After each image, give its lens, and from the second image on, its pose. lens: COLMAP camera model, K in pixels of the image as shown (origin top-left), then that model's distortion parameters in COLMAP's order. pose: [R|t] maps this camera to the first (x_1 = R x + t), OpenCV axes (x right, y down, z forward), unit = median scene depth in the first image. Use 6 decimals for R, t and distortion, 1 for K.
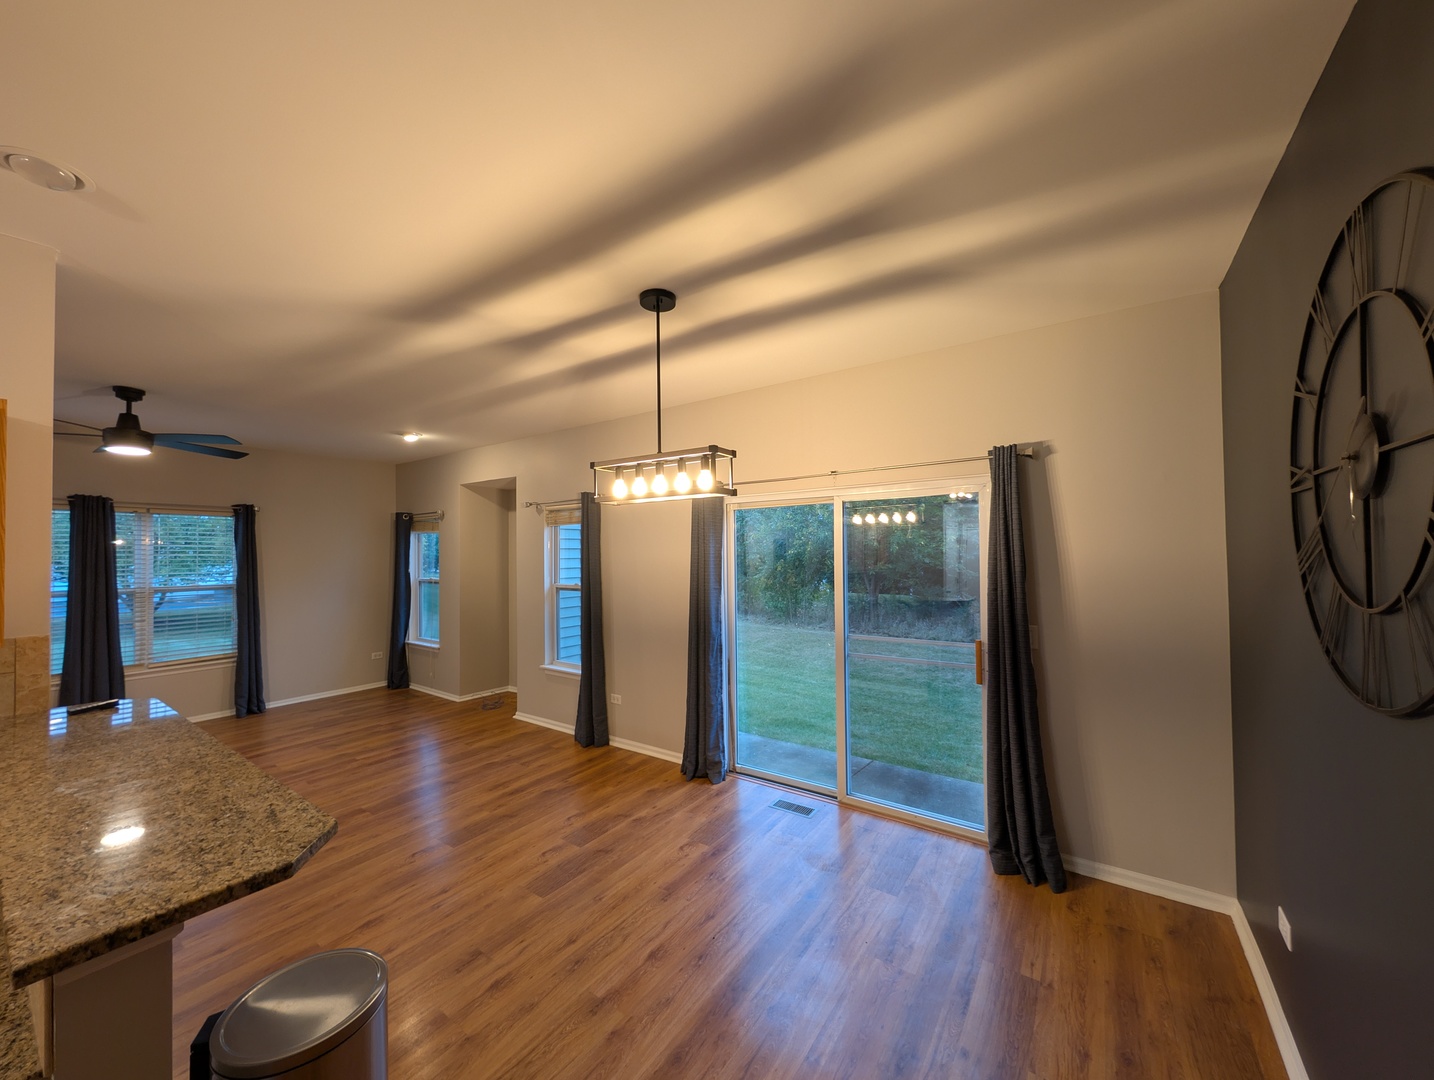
lens RADIAL K [[539.8, 0, 718.1], [0, 539.8, 557.4], [0, 0, 1]] dist [0.000925, 0.000422]
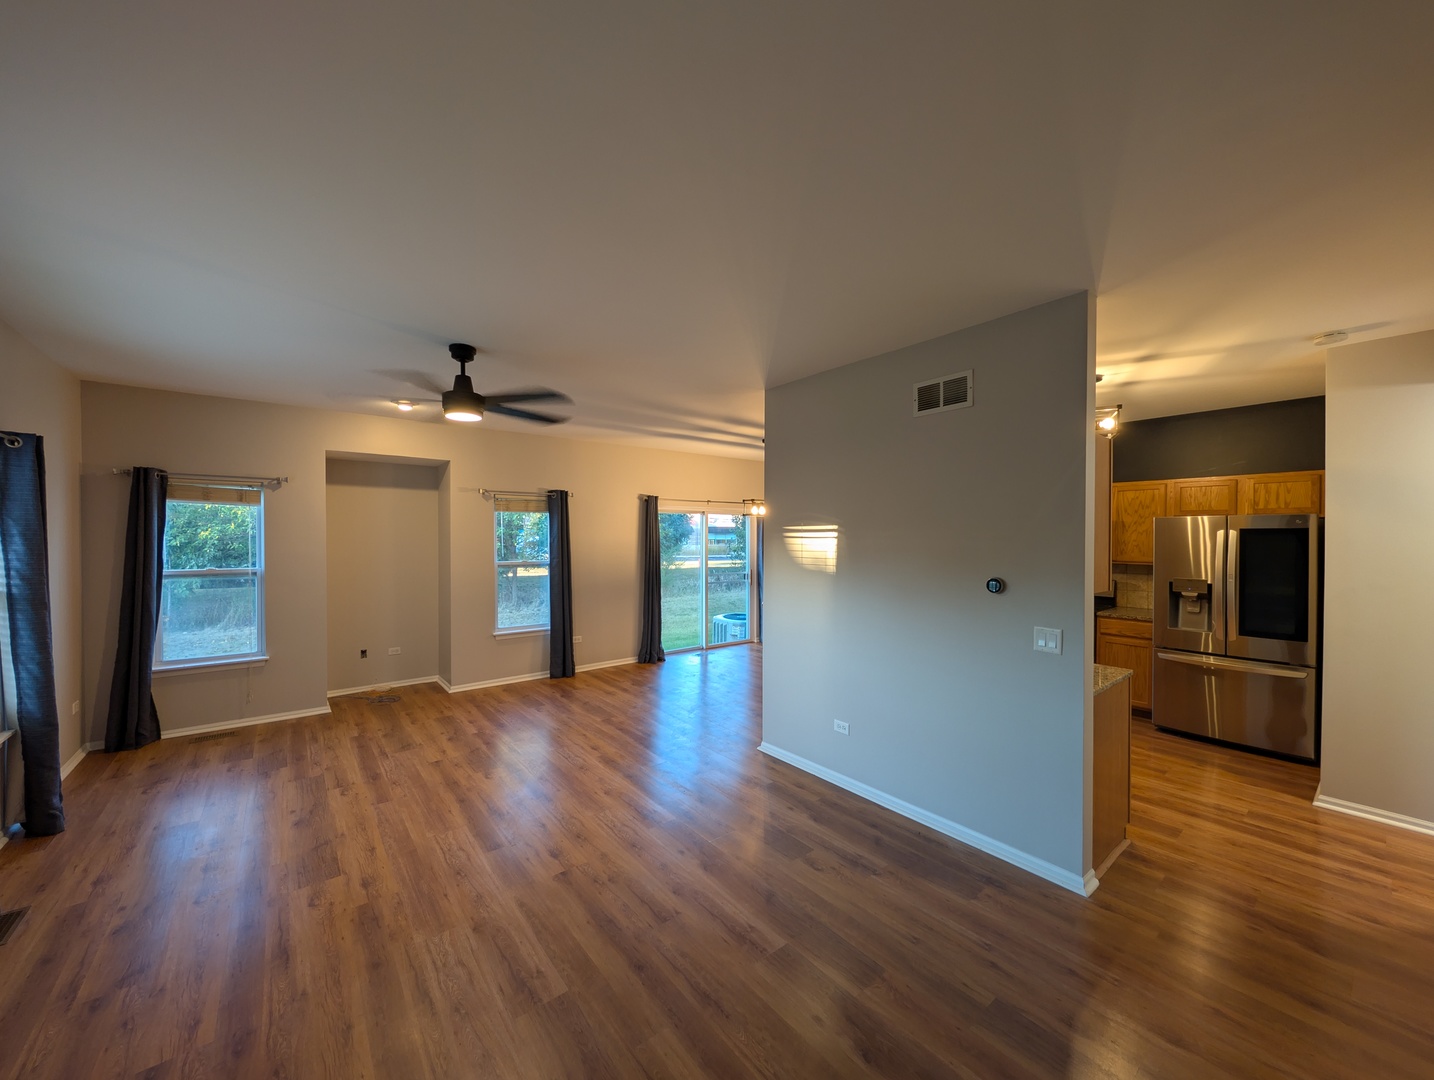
lens RADIAL K [[542.0, 0, 713.6], [0, 542.0, 542.9], [0, 0, 1]] dist [0.000188, 0.000107]
pose [[0.285500, -0.003432, 0.958373, -2.205658], [0.002072, 0.999993, 0.002964, 0.013628], [-0.958376, 0.001139, 0.285505, 0.391988]]
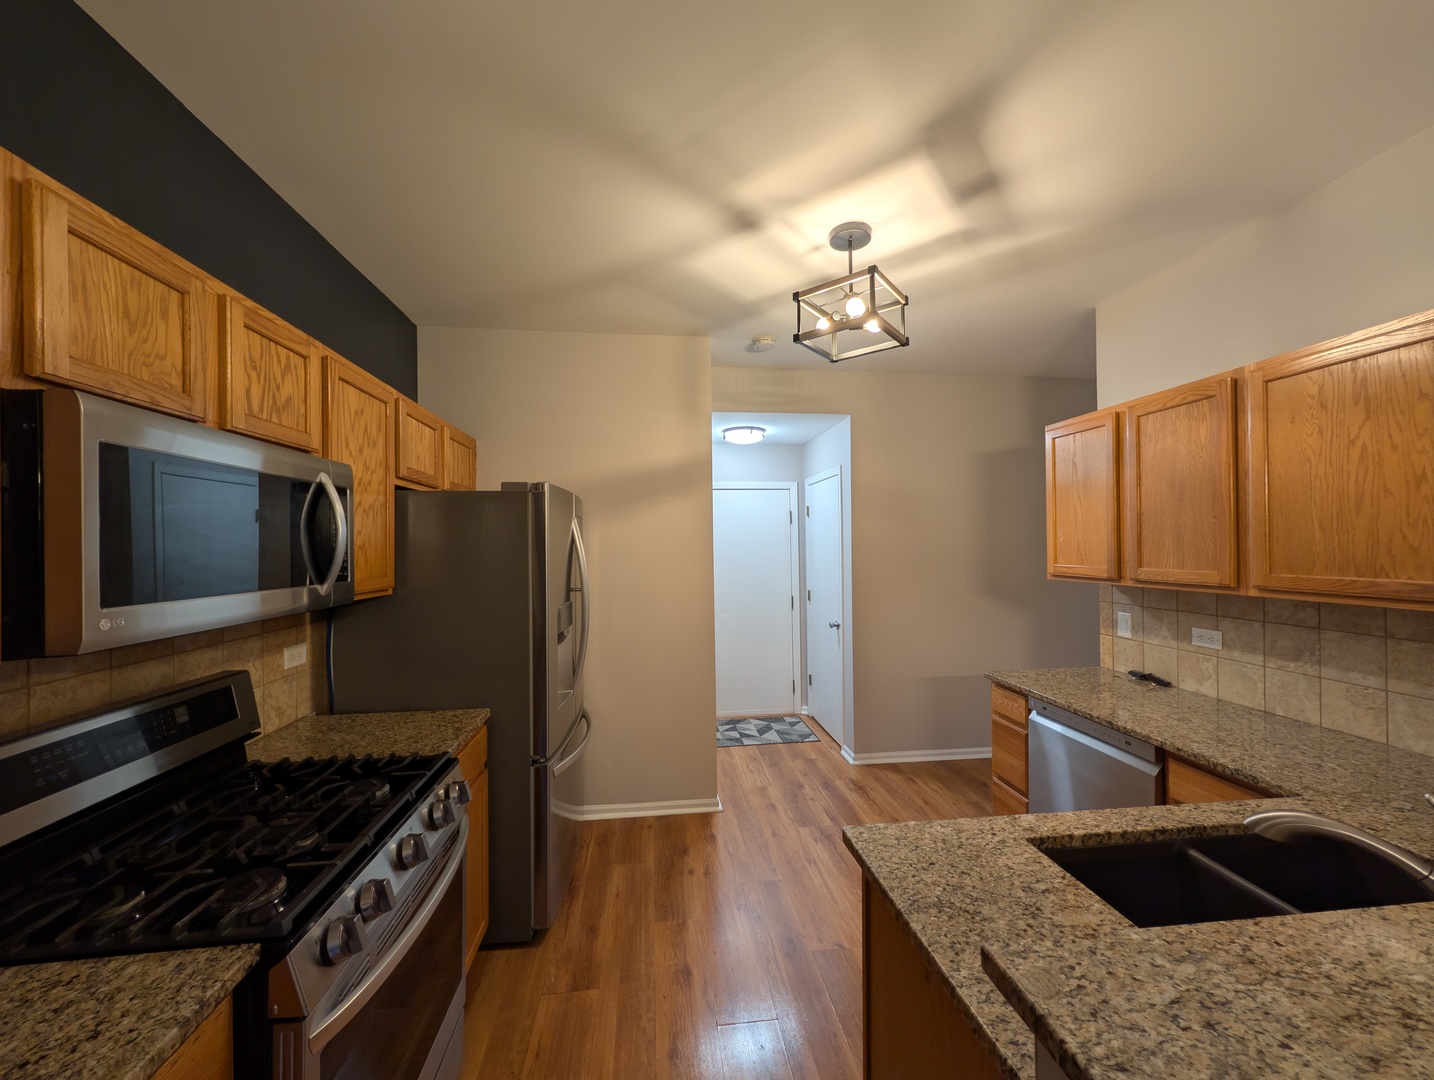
lens RADIAL K [[545.0, 0, 712.3], [0, 545.0, 538.9], [0, 0, 1]] dist [0.000340, -0.000099]
pose [[-0.744612, 0.007785, -0.667452, -0.094818], [0.012332, 0.999922, -0.002095, 0.027404], [0.667384, -0.009791, -0.744650, 0.316950]]
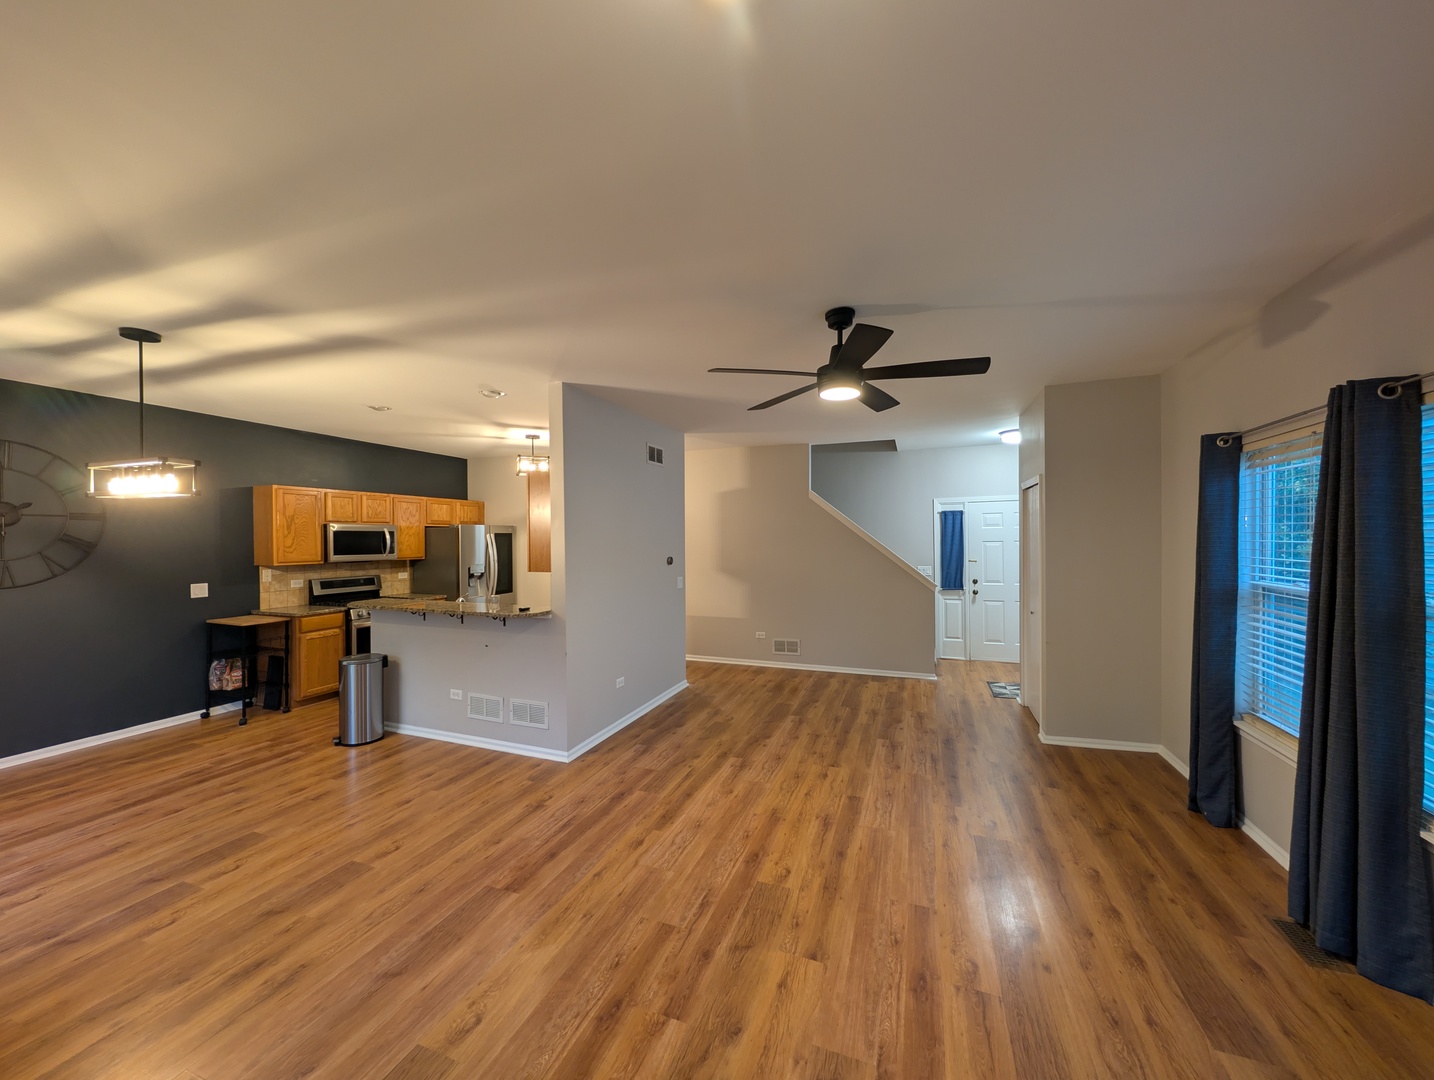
lens RADIAL K [[542.0, 0, 713.6], [0, 542.0, 542.9], [0, 0, 1]] dist [0.000188, 0.000107]
pose [[-0.970026, 0.016923, -0.242412, -0.871051], [0.013234, 0.999771, 0.016837, 0.000449], [0.242641, 0.013124, -0.970027, 2.030092]]
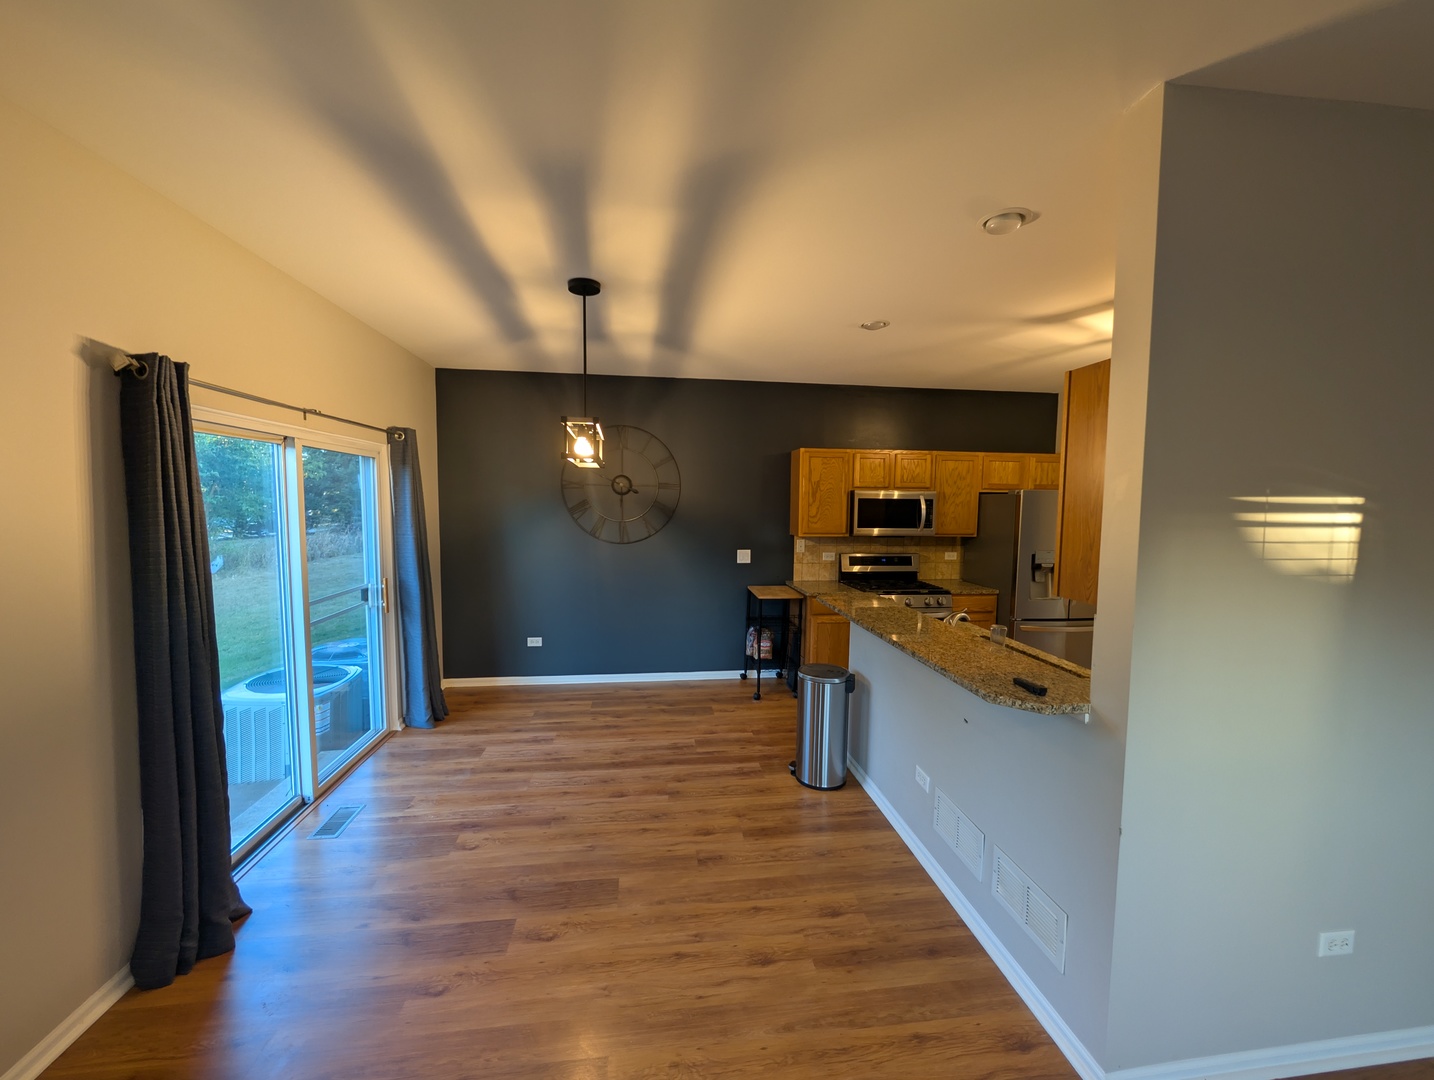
lens RADIAL K [[545.0, 0, 712.3], [0, 545.0, 538.9], [0, 0, 1]] dist [0.000340, -0.000099]
pose [[-0.671707, -0.049074, 0.739190, -0.944073], [0.000237, 0.997789, 0.066458, -0.015661], [-0.740817, 0.044816, -0.670210, 1.273619]]
